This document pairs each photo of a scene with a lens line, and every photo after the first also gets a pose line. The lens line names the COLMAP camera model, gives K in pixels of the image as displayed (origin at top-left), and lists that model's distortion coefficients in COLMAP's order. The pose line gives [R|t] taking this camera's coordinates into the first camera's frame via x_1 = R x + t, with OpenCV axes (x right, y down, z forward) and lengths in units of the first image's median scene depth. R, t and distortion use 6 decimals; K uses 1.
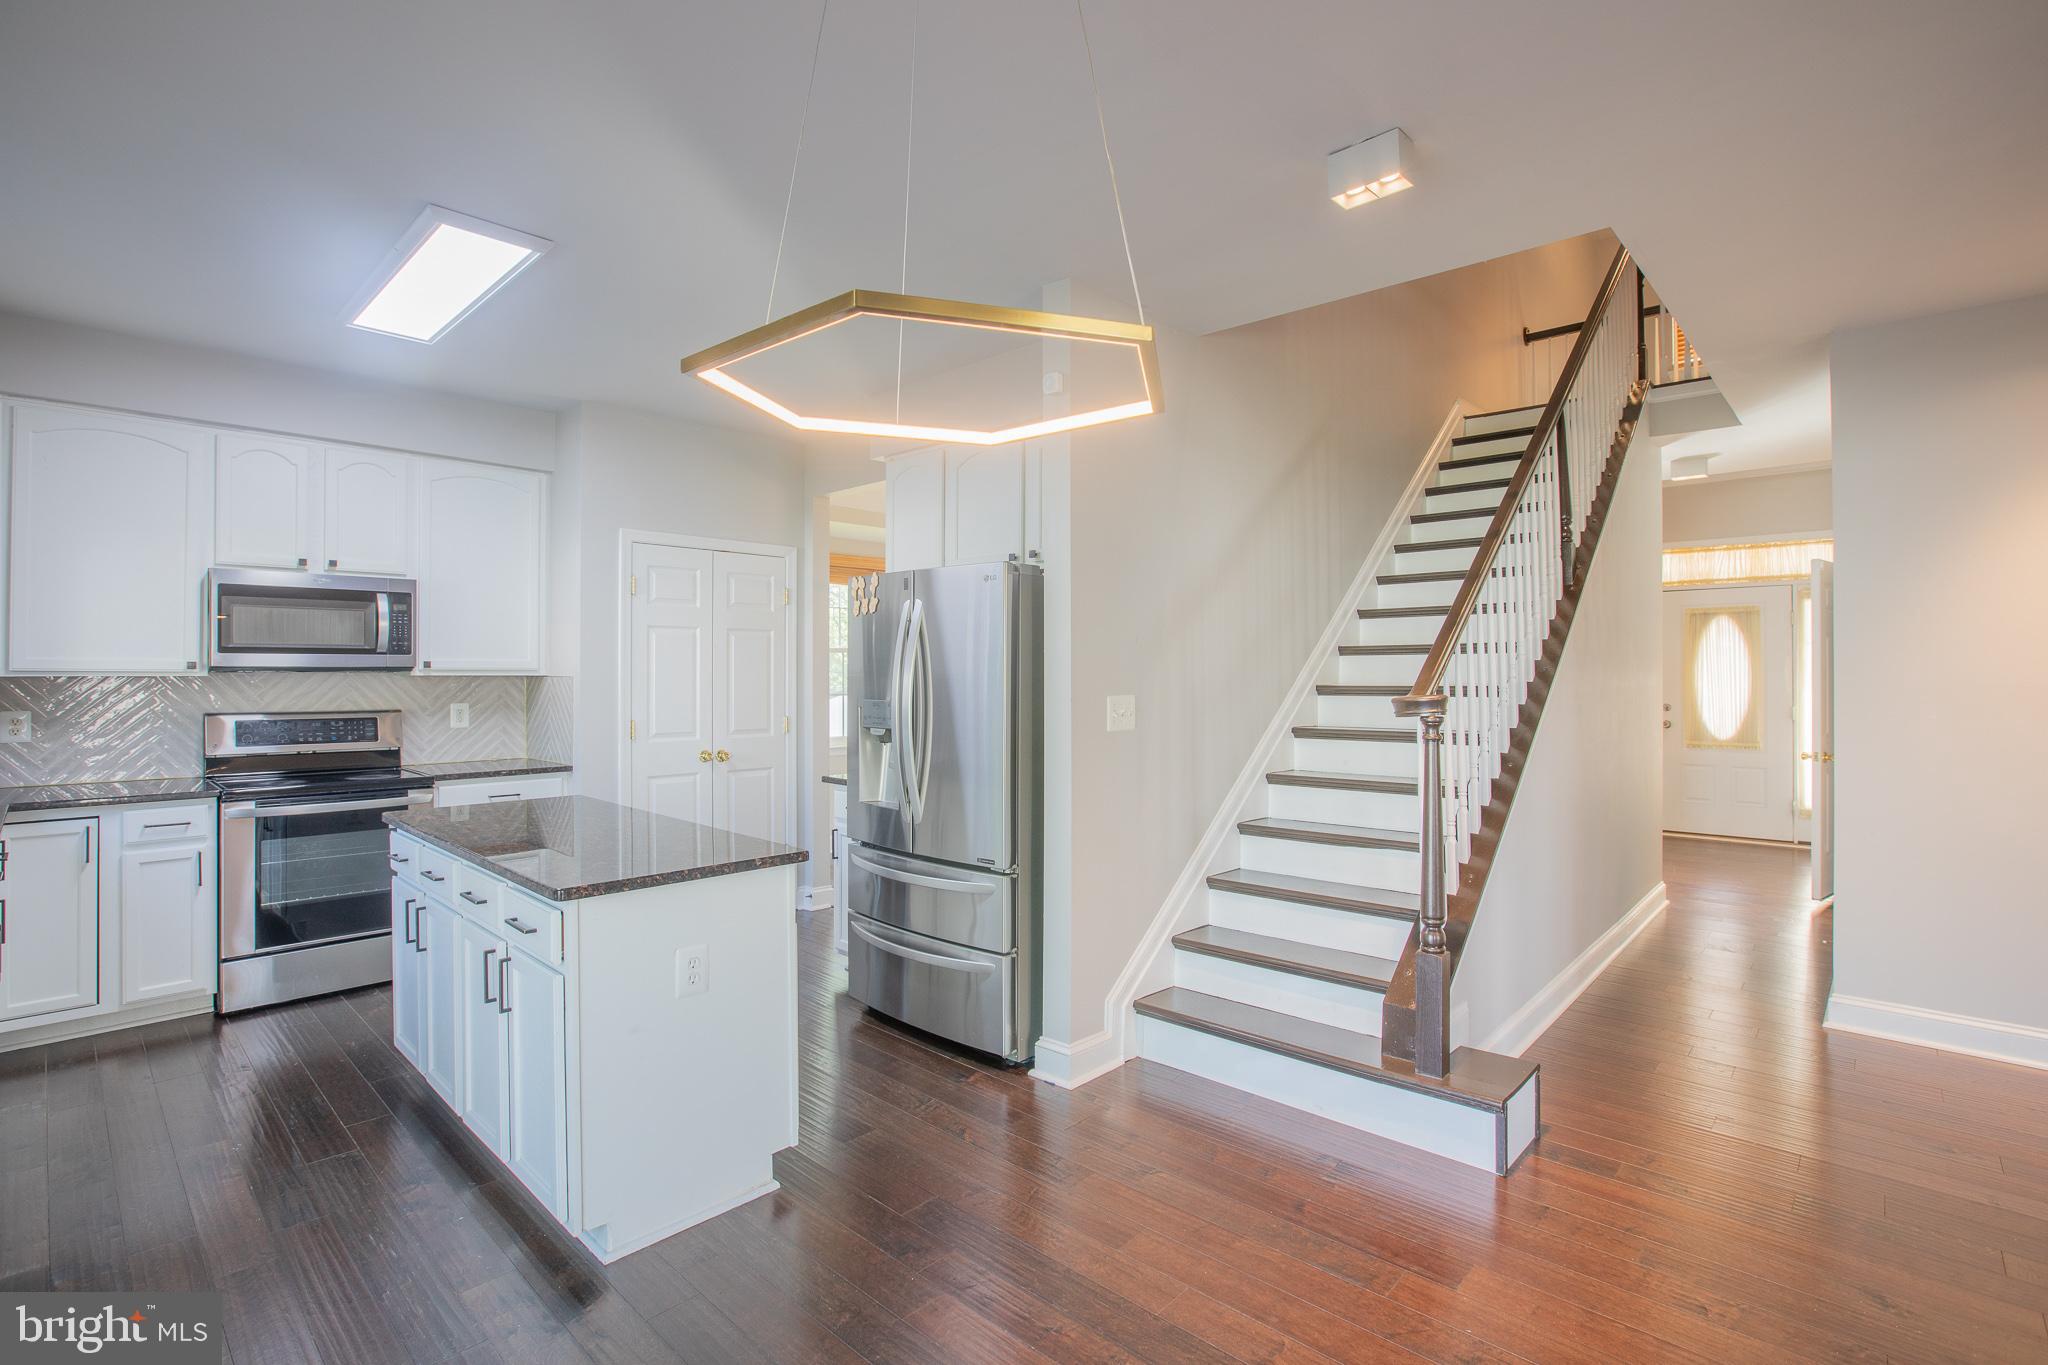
lens RADIAL K [[955.7, 0, 1032.8], [0, 955.7, 667.4], [0, 0, 1]] dist [-0.069550, 0.044777]
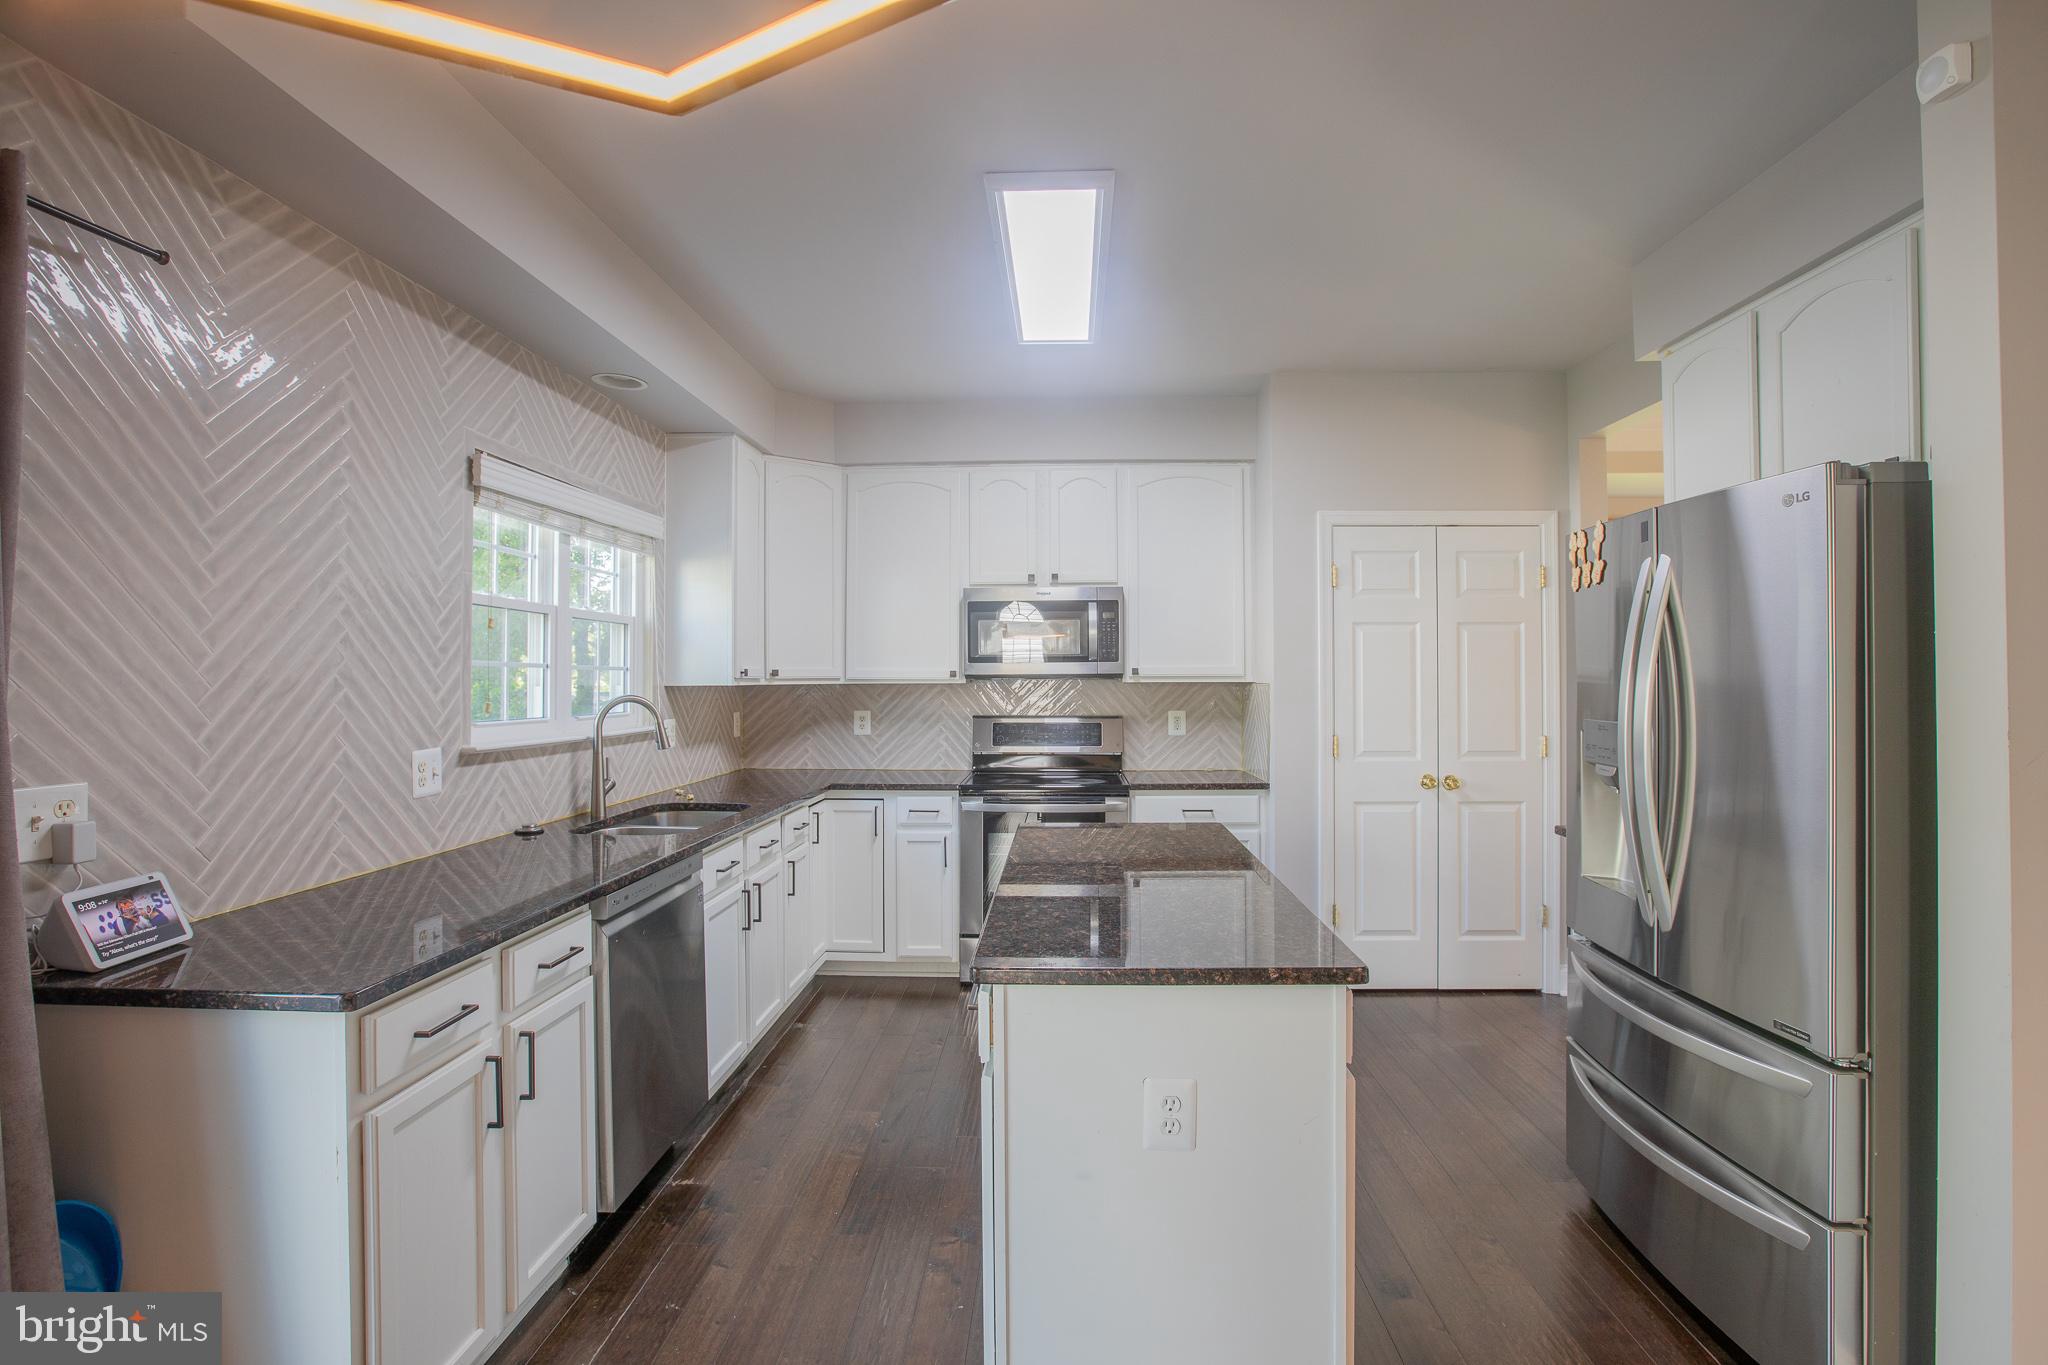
lens RADIAL K [[955.7, 0, 1032.8], [0, 955.7, 667.4], [0, 0, 1]] dist [-0.069550, 0.044777]
pose [[0.652931, -0.012316, -0.757317, 0.054061], [0.008094, 0.999924, -0.009283, 0.001331], [0.757374, -0.000069, 0.652981, 0.268329]]
